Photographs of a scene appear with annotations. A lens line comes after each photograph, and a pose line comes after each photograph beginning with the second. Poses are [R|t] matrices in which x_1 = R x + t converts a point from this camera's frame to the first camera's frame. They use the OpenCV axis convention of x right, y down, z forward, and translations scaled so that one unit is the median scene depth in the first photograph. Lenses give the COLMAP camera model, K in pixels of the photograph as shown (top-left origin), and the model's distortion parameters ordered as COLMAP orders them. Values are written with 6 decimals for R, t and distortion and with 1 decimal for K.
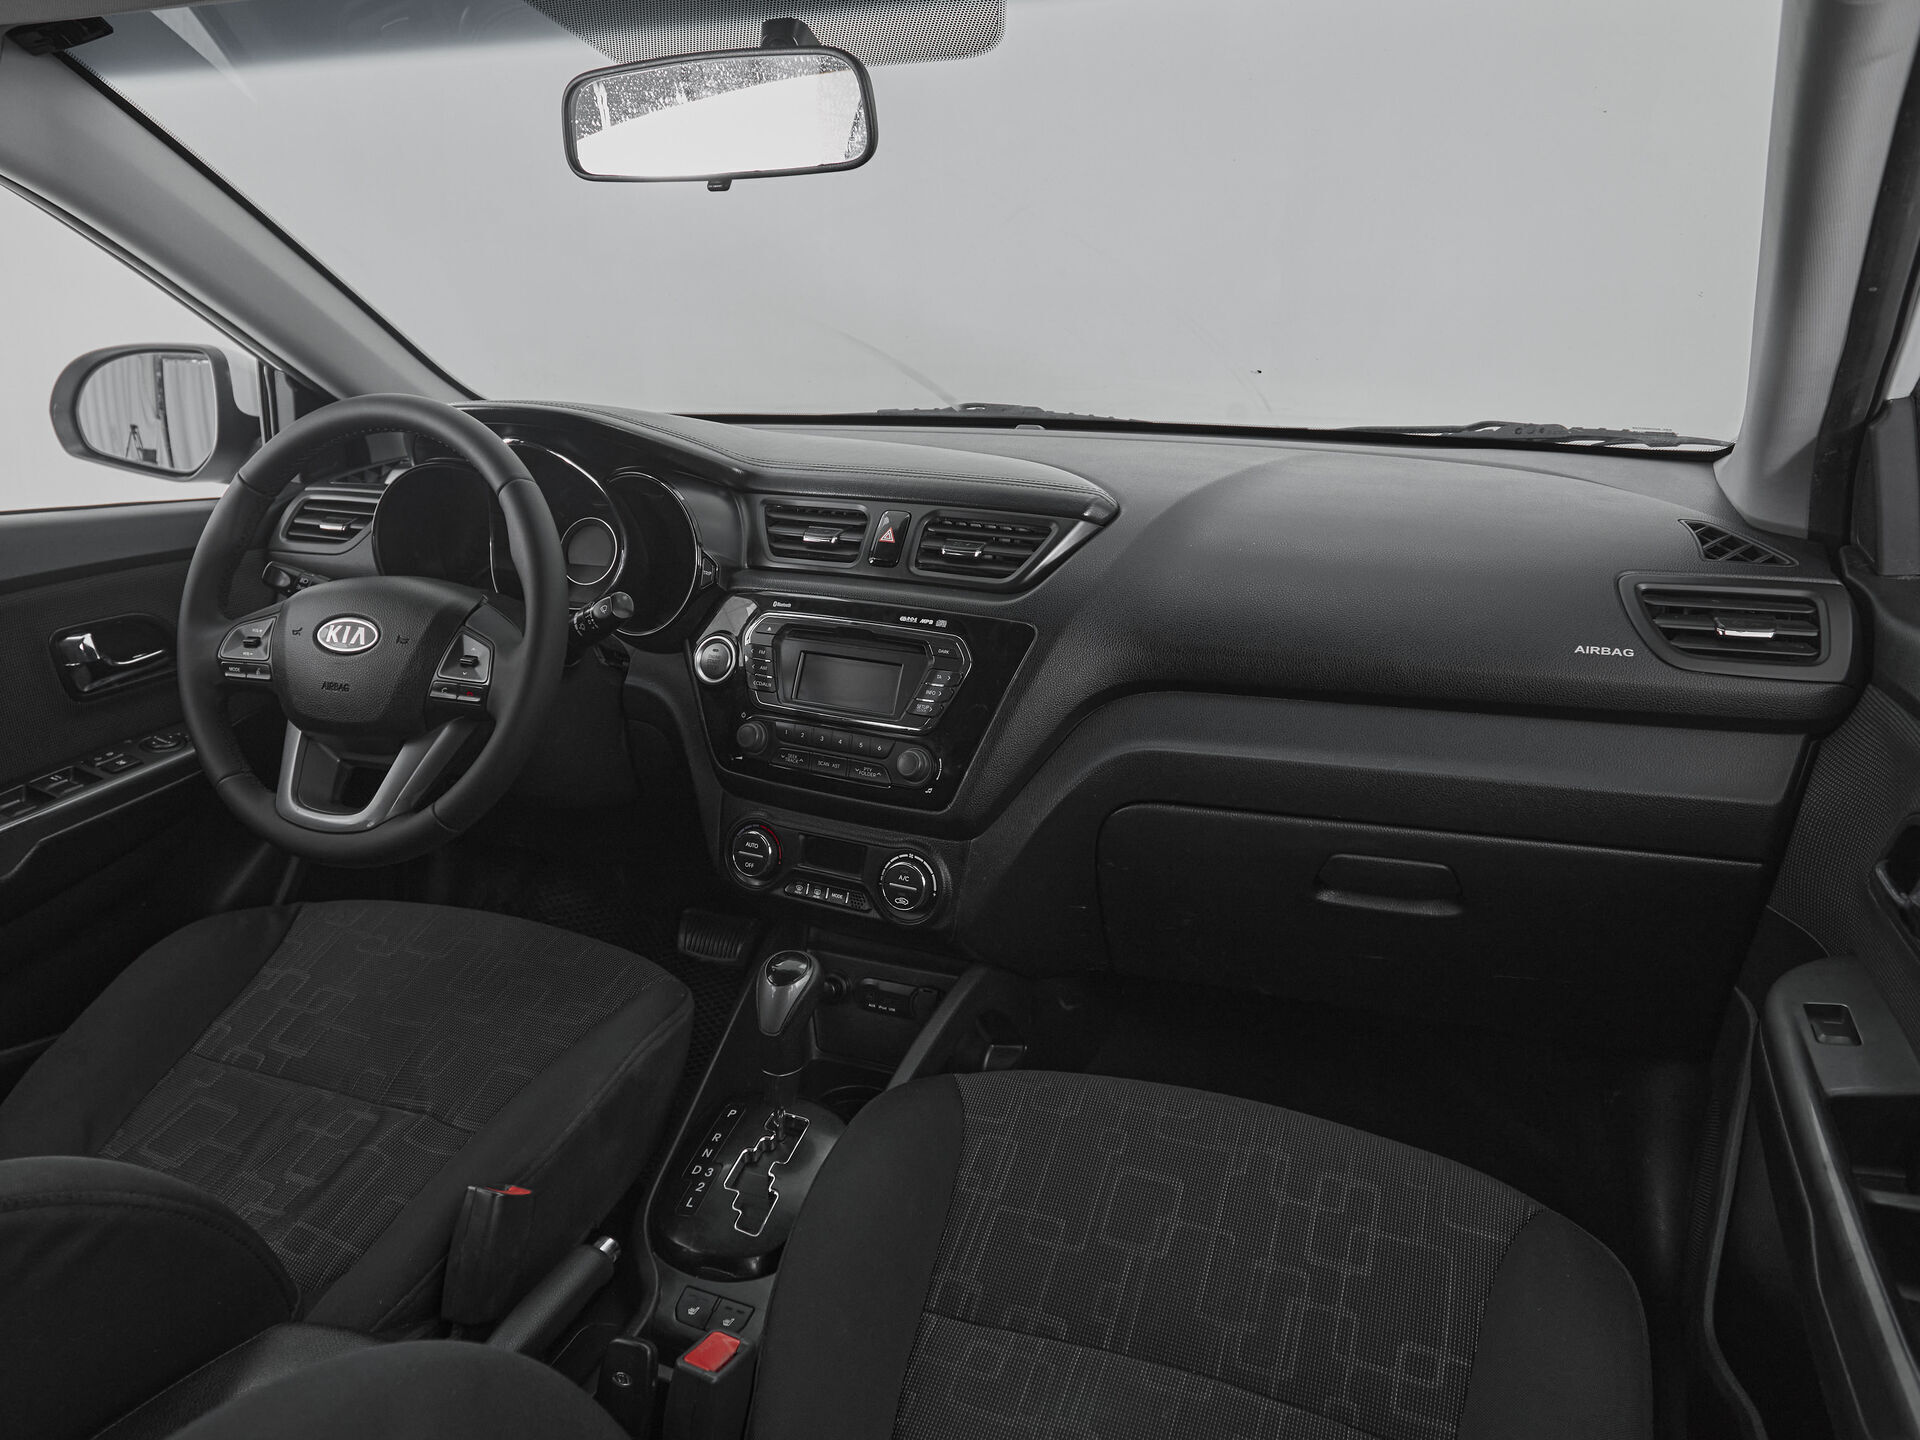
lens RADIAL K [[1421.3, 0, 862.4], [0, 1421.3, 793.5], [0, 0, 1]] dist [0.000771, -0.000264]
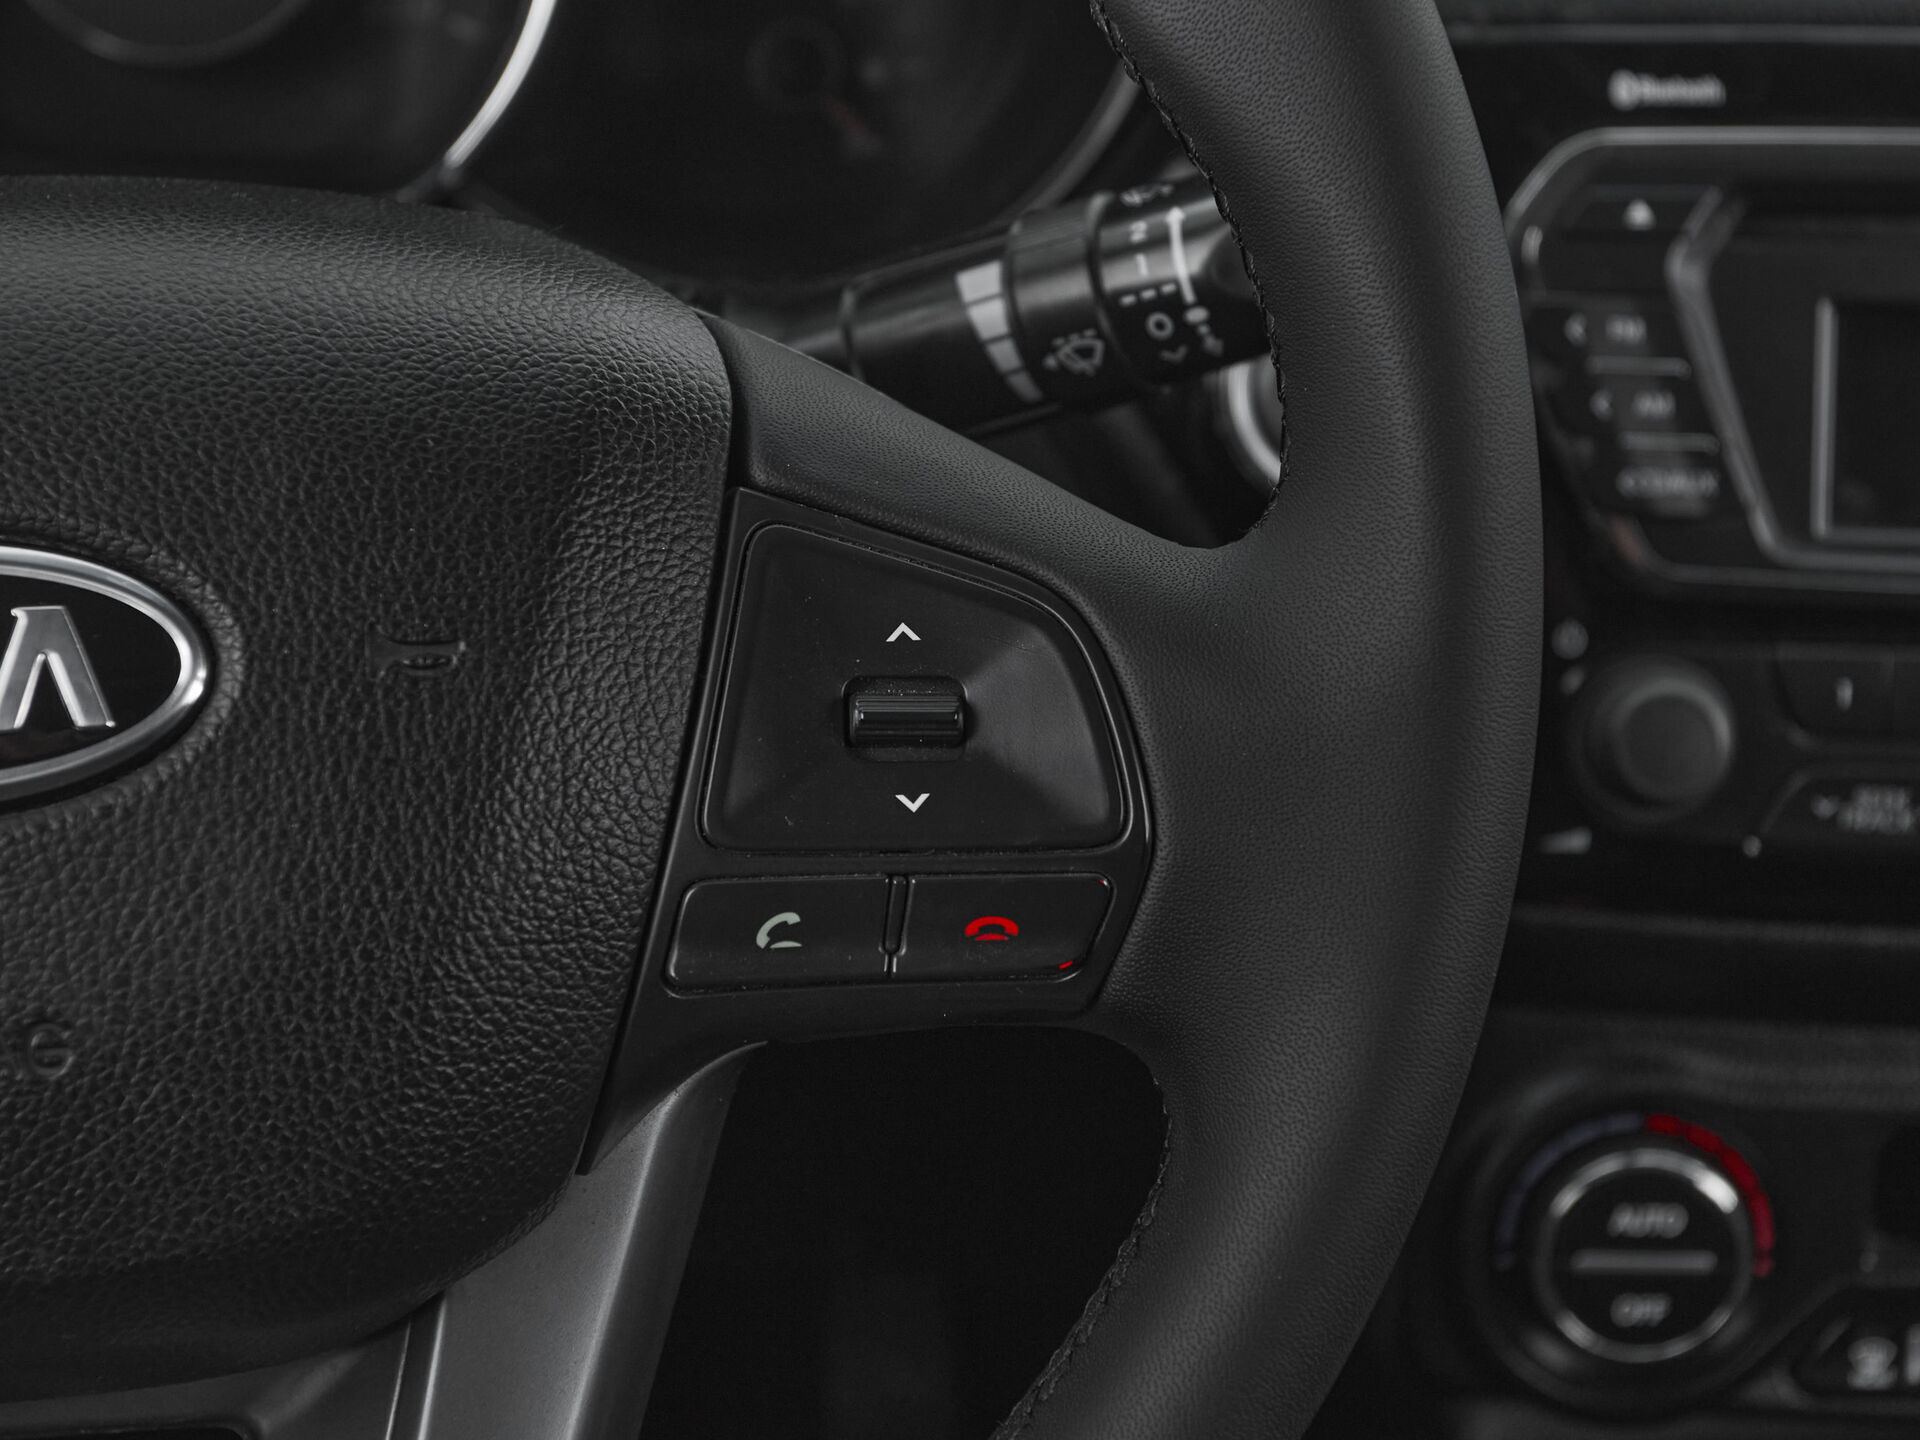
lens RADIAL K [[3384.3, 0, 900.2], [0, 3384.3, 658.0], [0, 0, 1]] dist [0.004701, 0.199493]
pose [[0.864195, -0.187665, 0.466849, -0.418702], [0.139871, 0.980872, 0.135376, -0.139274], [-0.483325, -0.051693, 0.873914, 0.635513]]
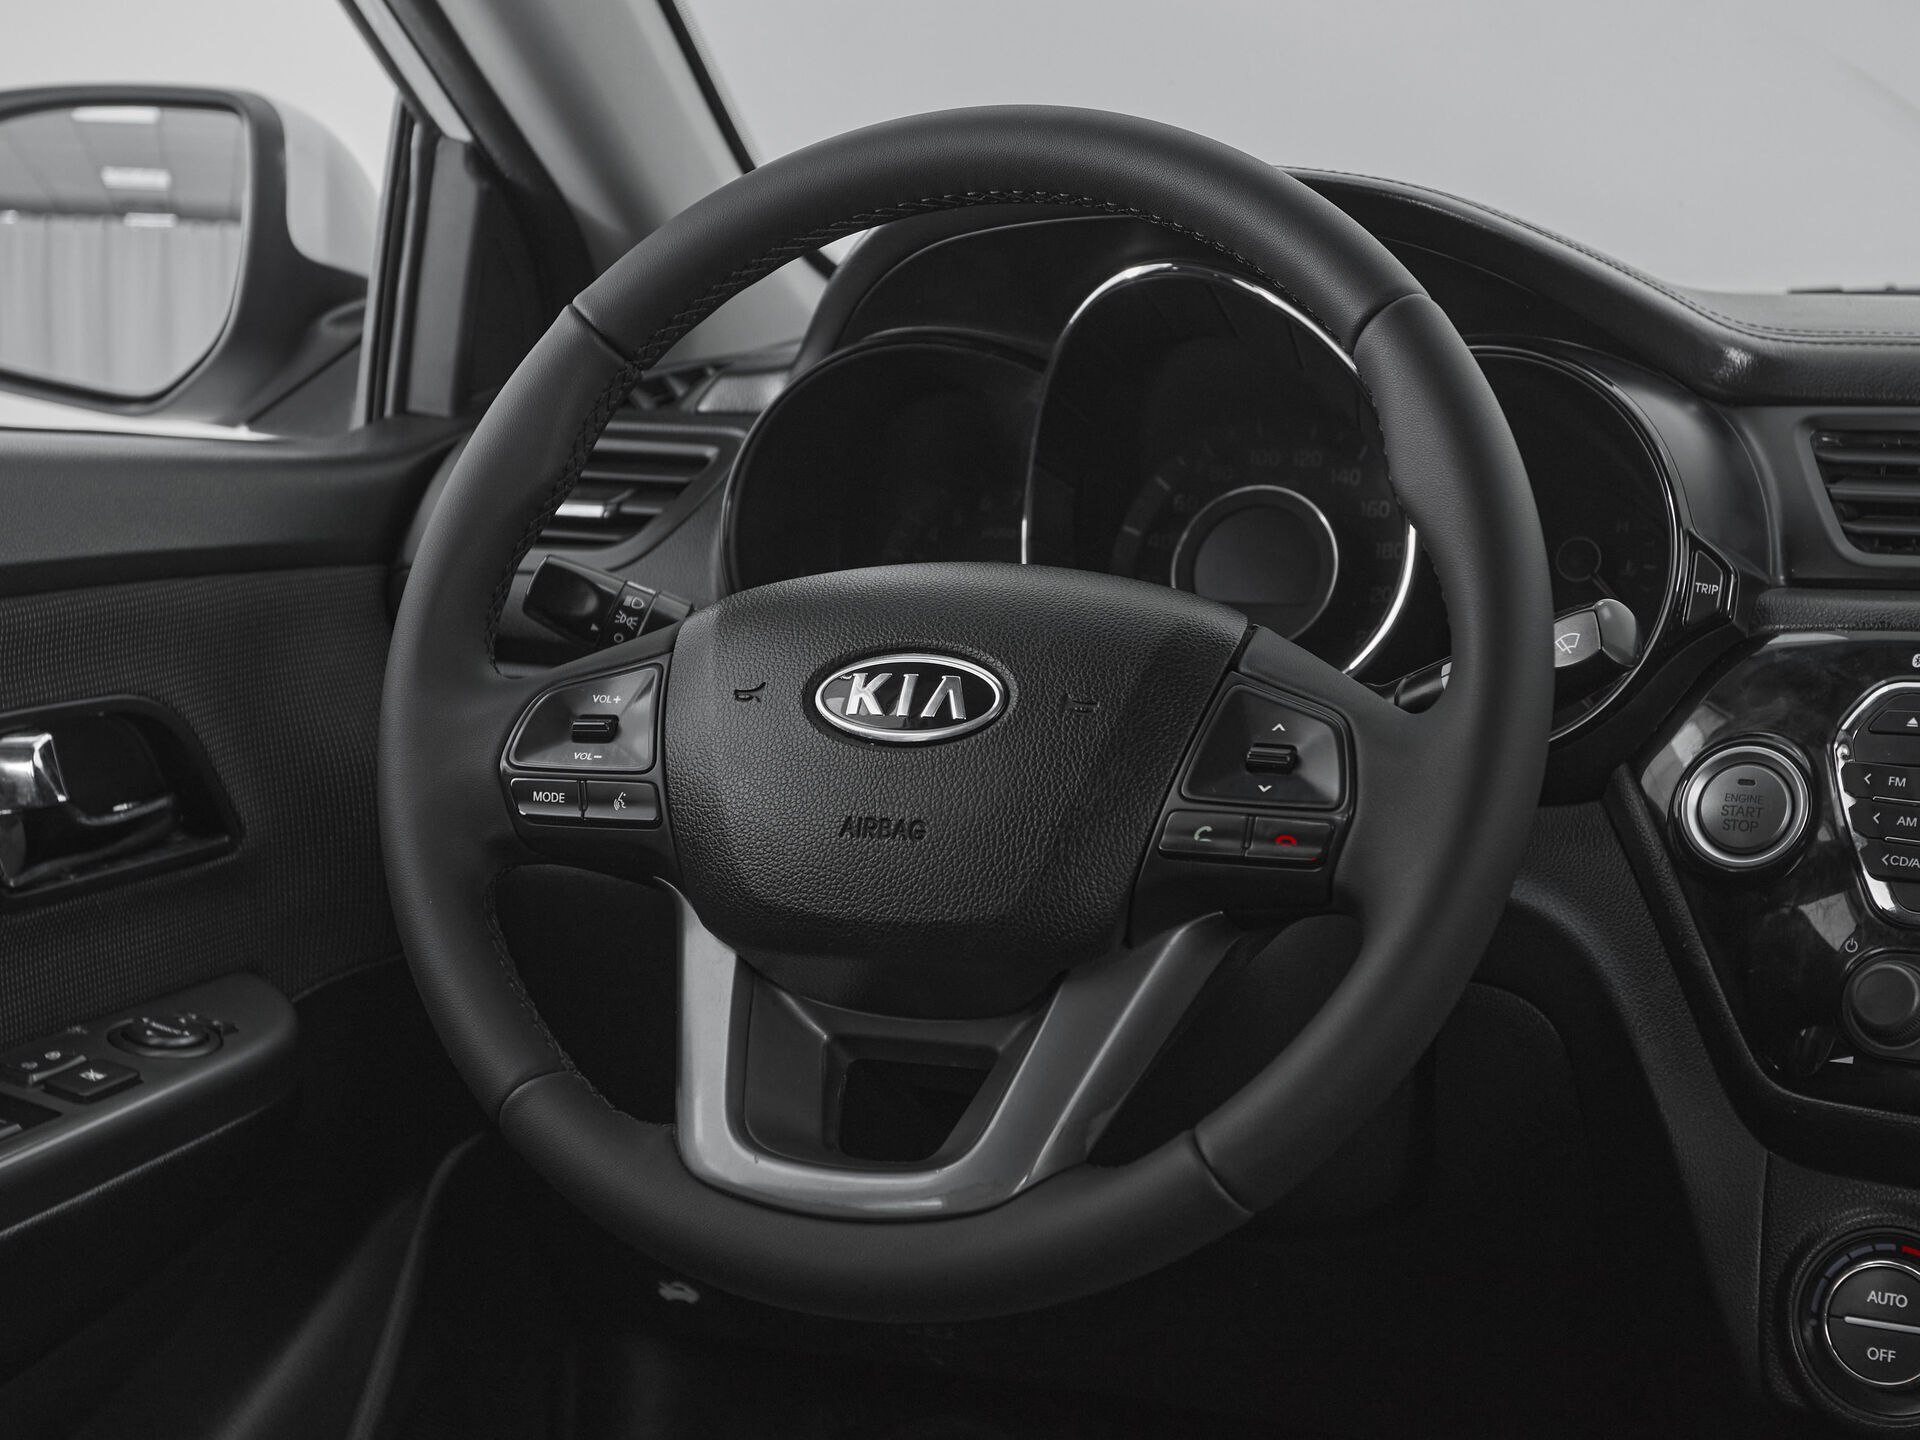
lens RADIAL K [[3384.3, 0, 900.2], [0, 3384.3, 658.0], [0, 0, 1]] dist [0.004701, 0.199493]
pose [[0.999886, 0.014001, 0.005667, -0.356065], [-0.012364, 0.974193, -0.225379, 0.079448], [-0.008677, 0.225283, 0.974255, 0.111807]]
